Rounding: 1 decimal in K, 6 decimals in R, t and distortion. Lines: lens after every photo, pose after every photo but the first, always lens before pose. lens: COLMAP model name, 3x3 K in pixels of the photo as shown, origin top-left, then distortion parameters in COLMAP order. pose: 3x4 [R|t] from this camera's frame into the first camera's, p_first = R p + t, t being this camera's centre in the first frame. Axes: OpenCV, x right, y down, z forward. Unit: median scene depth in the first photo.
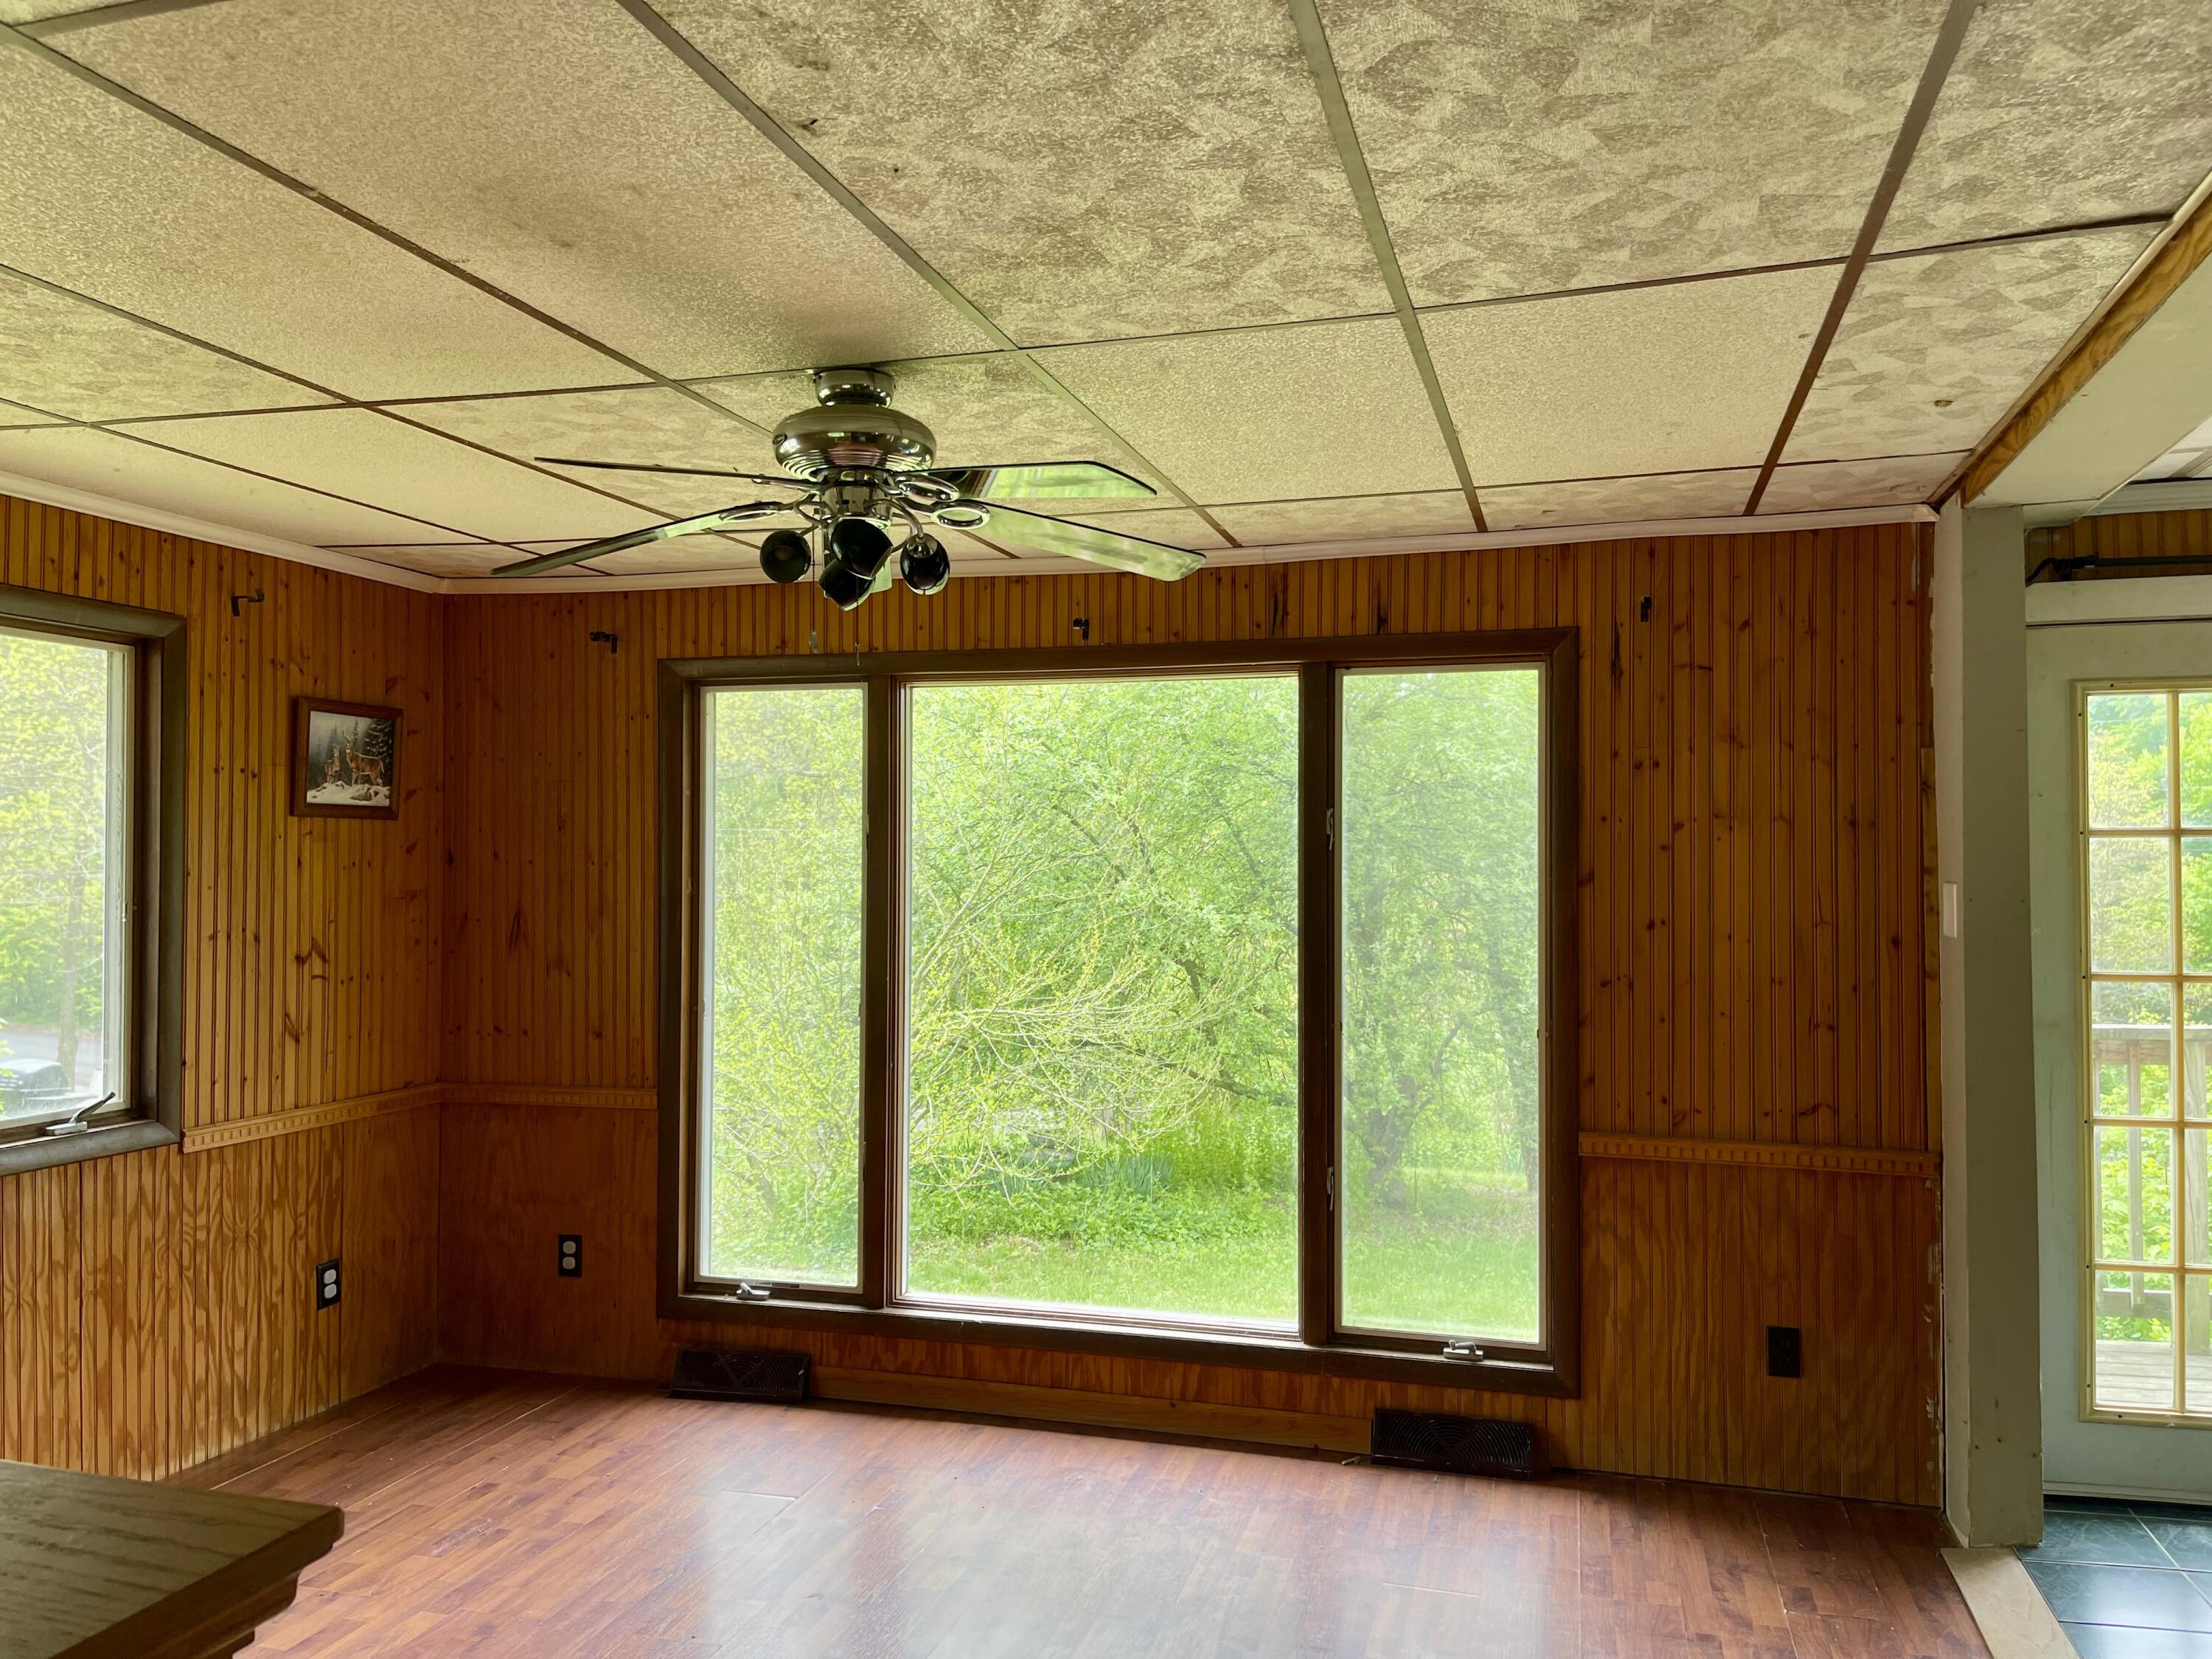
lens RADIAL K [[1665.8, 0, 1108.7], [0, 1665.8, 844.5], [0, 0, 1]] dist [0.026375, -0.002929]
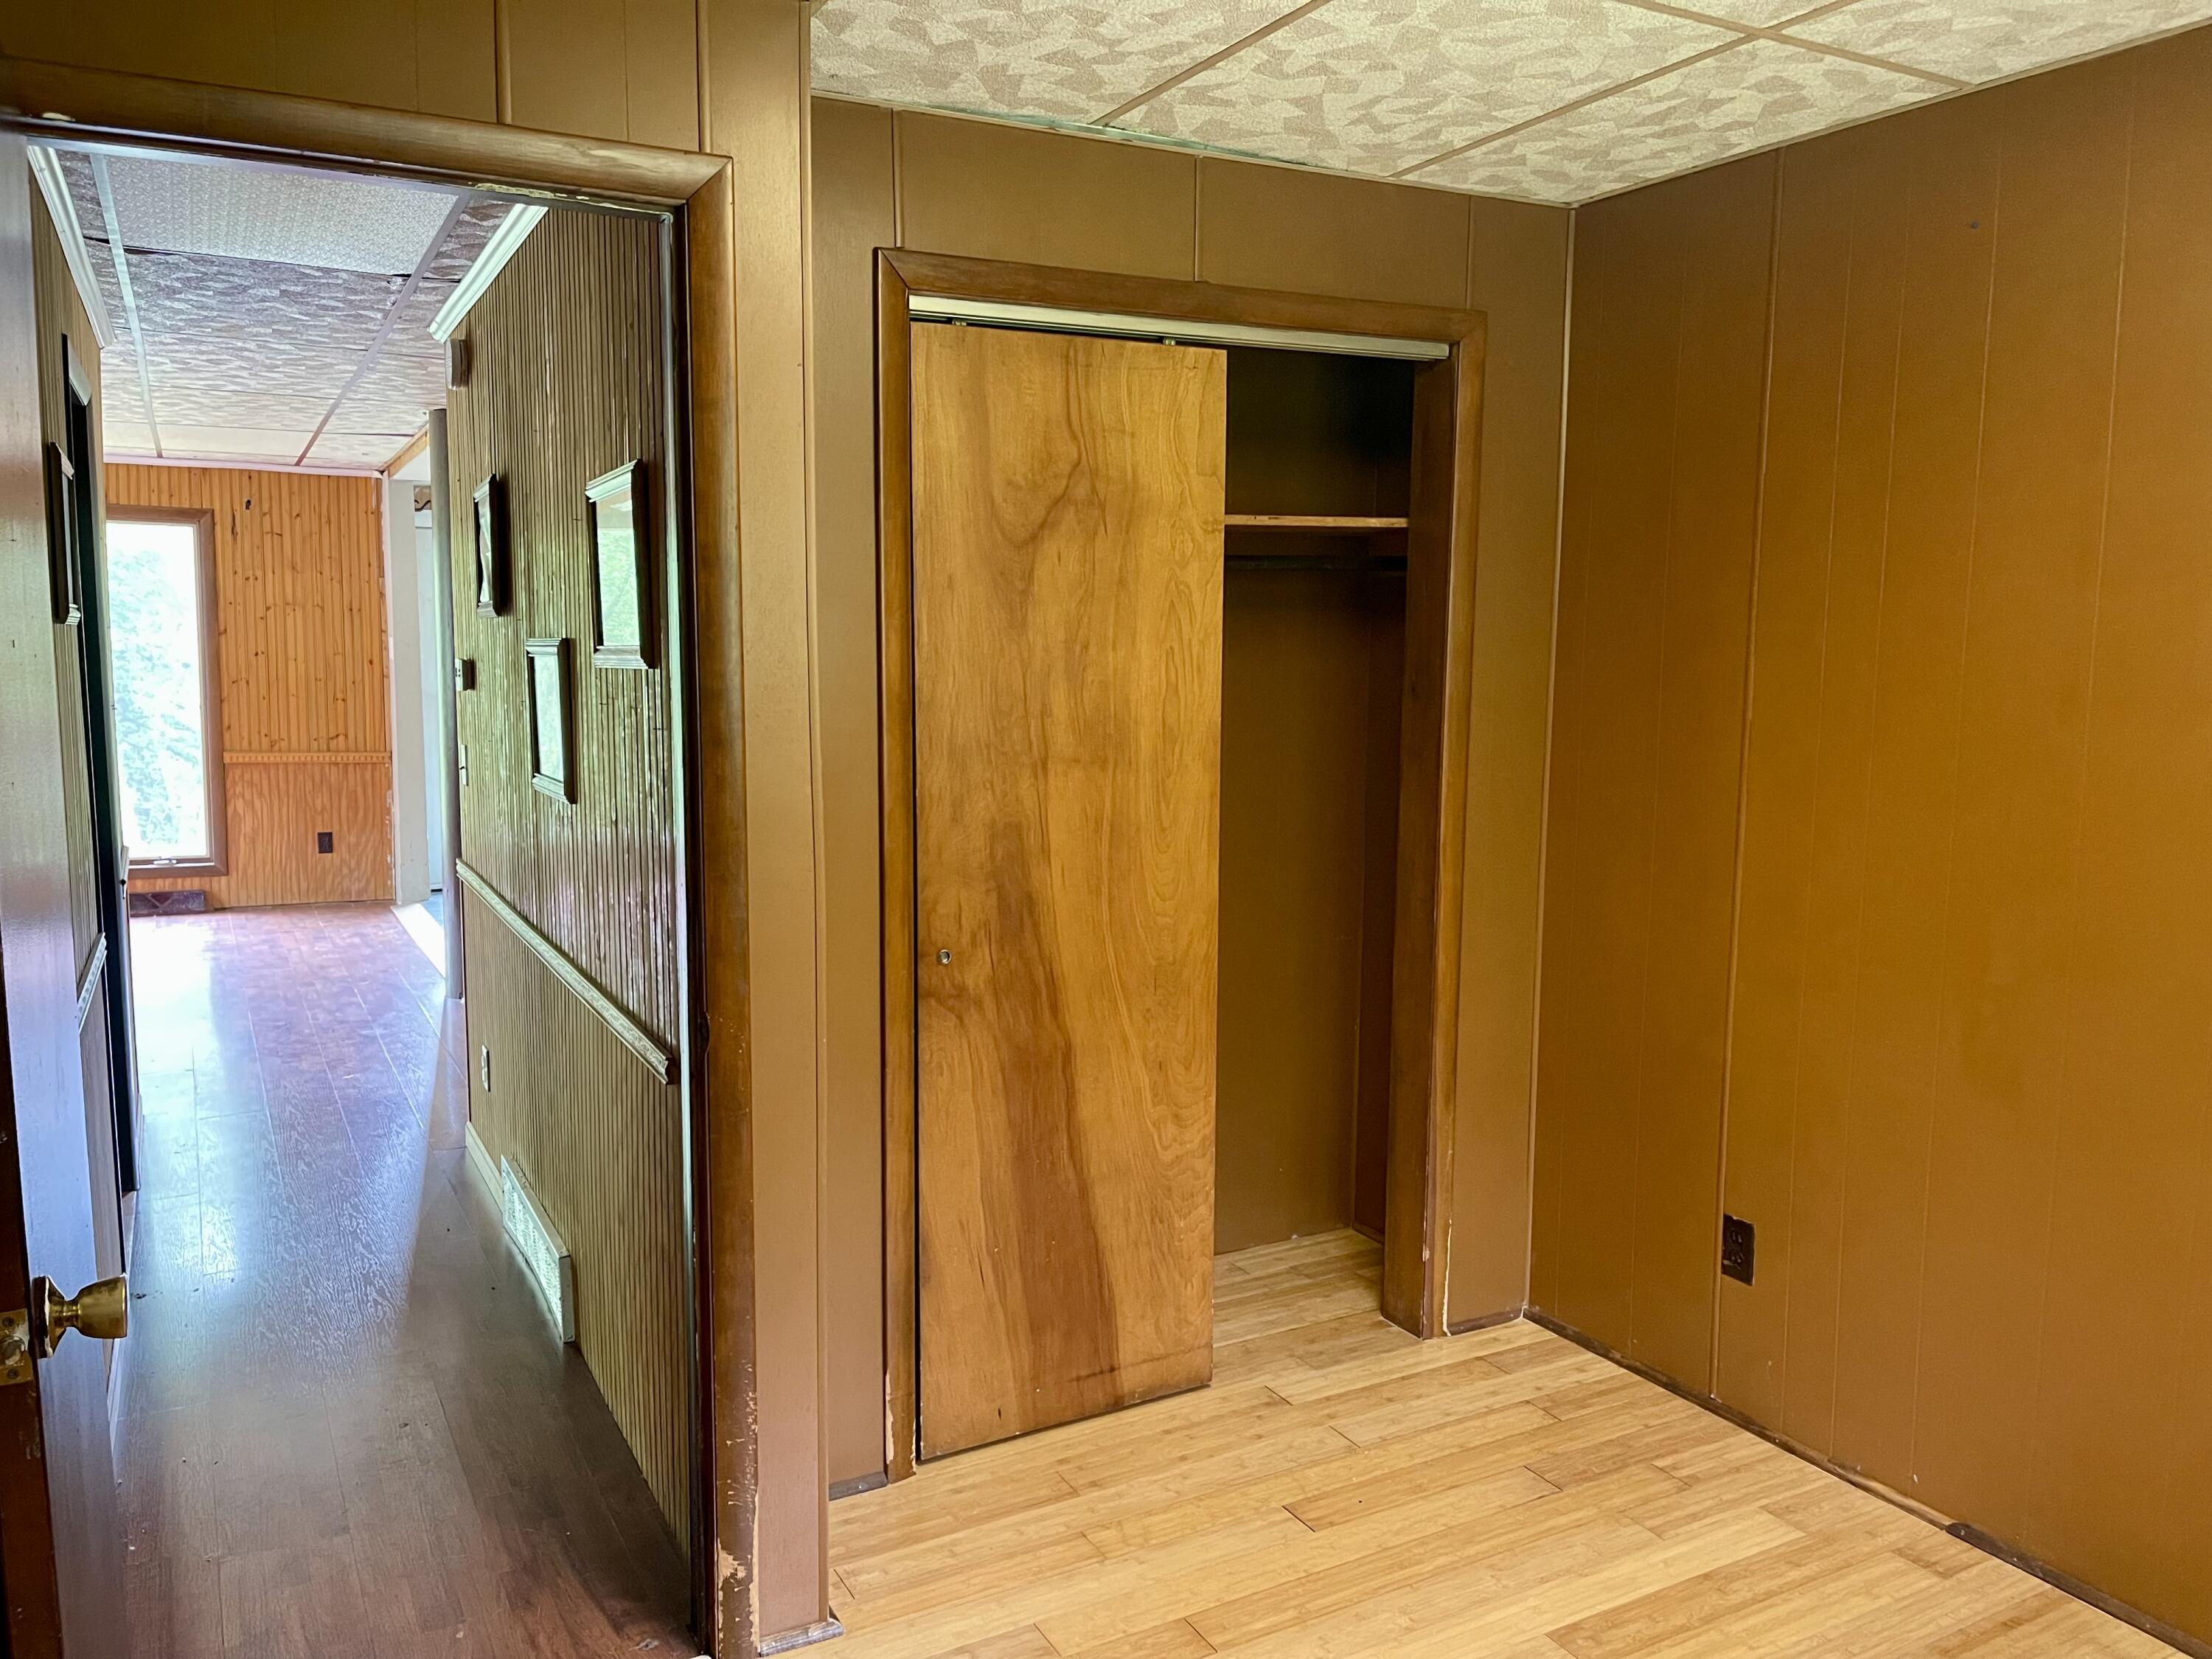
lens RADIAL K [[1665.8, 0, 1110.4], [0, 1665.8, 832.4], [0, 0, 1]] dist [0.026375, -0.002929]
pose [[0.704377, -0.068223, 0.706540, -0.443483], [-0.029917, 0.991633, 0.125576, -0.028231], [-0.709196, -0.109591, 0.696442, -1.311450]]
